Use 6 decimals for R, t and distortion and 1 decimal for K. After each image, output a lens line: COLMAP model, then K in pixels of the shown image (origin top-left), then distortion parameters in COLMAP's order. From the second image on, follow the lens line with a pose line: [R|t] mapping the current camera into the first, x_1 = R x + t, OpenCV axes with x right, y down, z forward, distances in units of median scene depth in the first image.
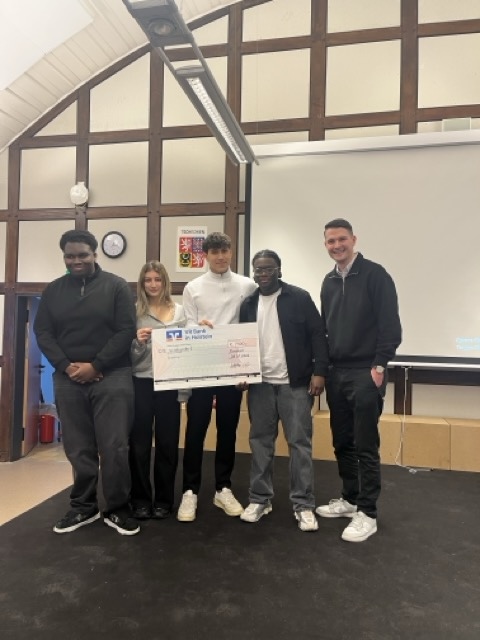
lens RADIAL K [[485.4, 0, 241.6], [0, 485.4, 324.4], [0, 0, 1]] dist [0.009875, -0.003122]
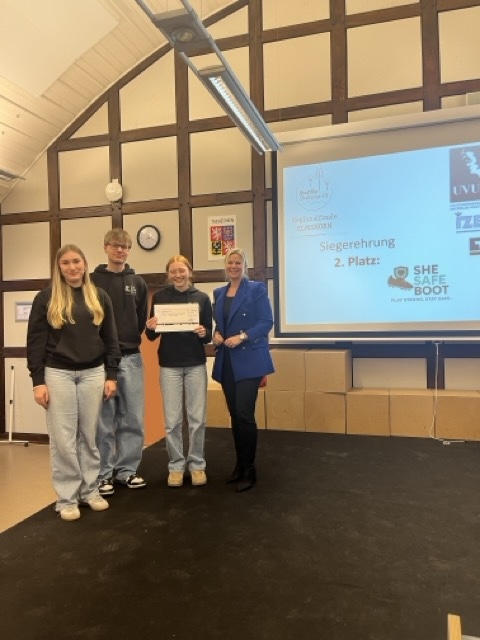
lens RADIAL K [[483.3, 0, 238.9], [0, 483.3, 324.2], [0, 0, 1]] dist [0.008766, -0.004666]
pose [[0.995952, -0.042297, -0.079317, 0.006629], [0.044670, 0.998599, 0.028382, 0.002413], [0.078005, -0.031810, 0.996445, -0.034286]]
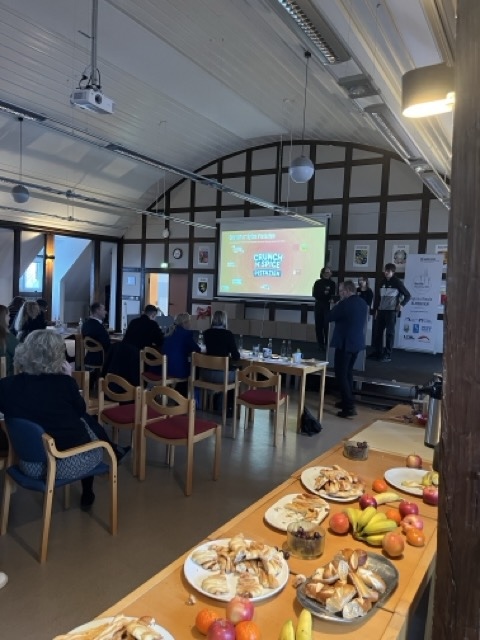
lens RADIAL K [[485.4, 0, 241.6], [0, 485.4, 324.4], [0, 0, 1]] dist [0.009875, -0.003122]
pose [[0.950832, 0.040382, -0.307064, 0.896232], [-0.017569, 0.996899, 0.076701, 0.006797], [0.309209, -0.067535, 0.948593, -1.407538]]
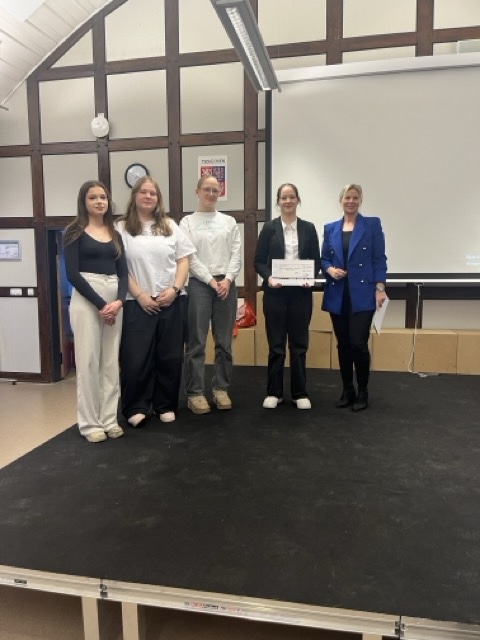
lens RADIAL K [[478.0, 0, 238.1], [0, 478.0, 328.2], [0, 0, 1]] dist [0.053008, -0.091221]
pose [[0.999621, -0.027462, -0.001899, -0.055982], [0.027458, 0.989804, 0.139765, 0.020293], [-0.001959, -0.139764, 0.990183, -0.067310]]
